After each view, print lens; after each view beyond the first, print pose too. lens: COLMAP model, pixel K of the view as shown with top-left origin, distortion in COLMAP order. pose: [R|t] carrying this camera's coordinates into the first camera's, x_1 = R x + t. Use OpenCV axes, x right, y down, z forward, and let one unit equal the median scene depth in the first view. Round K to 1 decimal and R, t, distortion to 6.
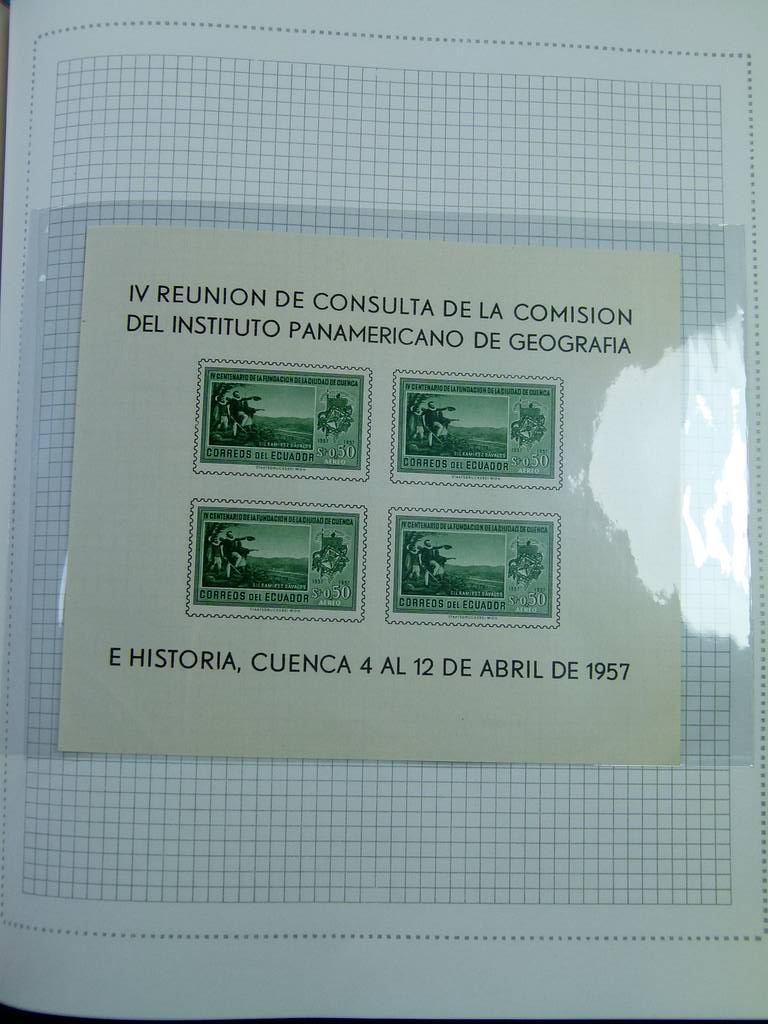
lens RADIAL K [[1341.8, 0, 384.0], [0, 1341.8, 512.0], [0, 0, 1]] dist [-0.144579, 0.377070]
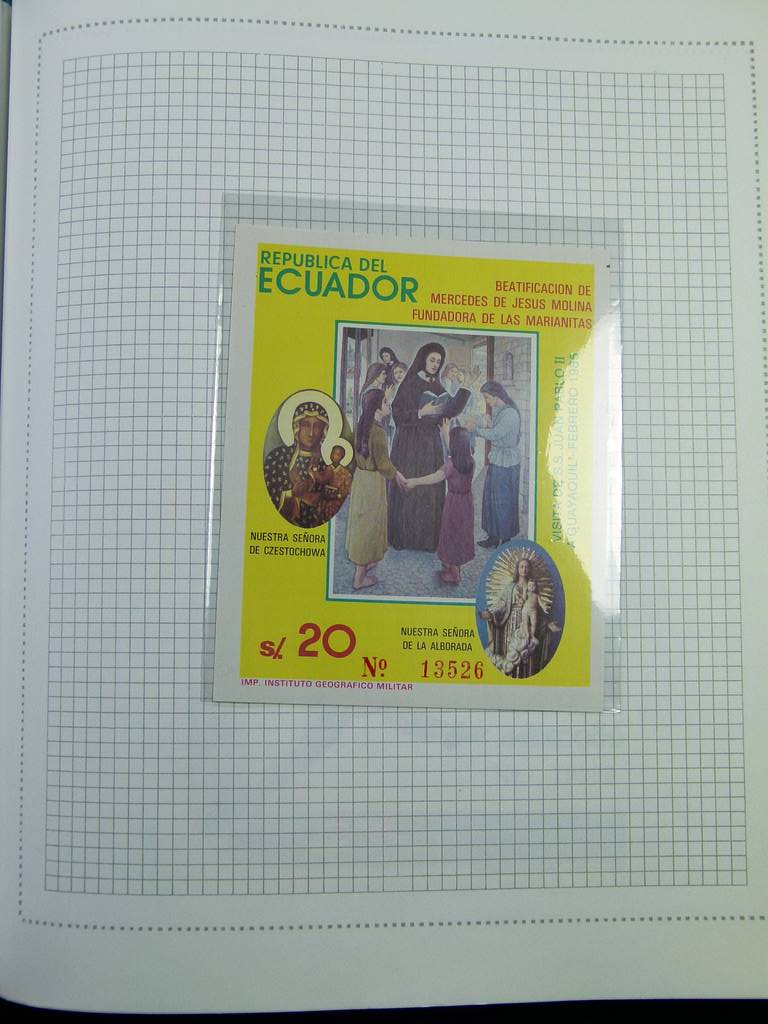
lens RADIAL K [[1351.7, 0, 232.0], [0, 1351.7, 531.5], [0, 0, 1]] dist [-0.167910, 0.369594]
pose [[0.999823, -0.018071, 0.005184, -0.131289], [0.017954, 0.999598, 0.021940, -0.004512], [-0.005579, -0.021843, 0.999746, -0.010728]]
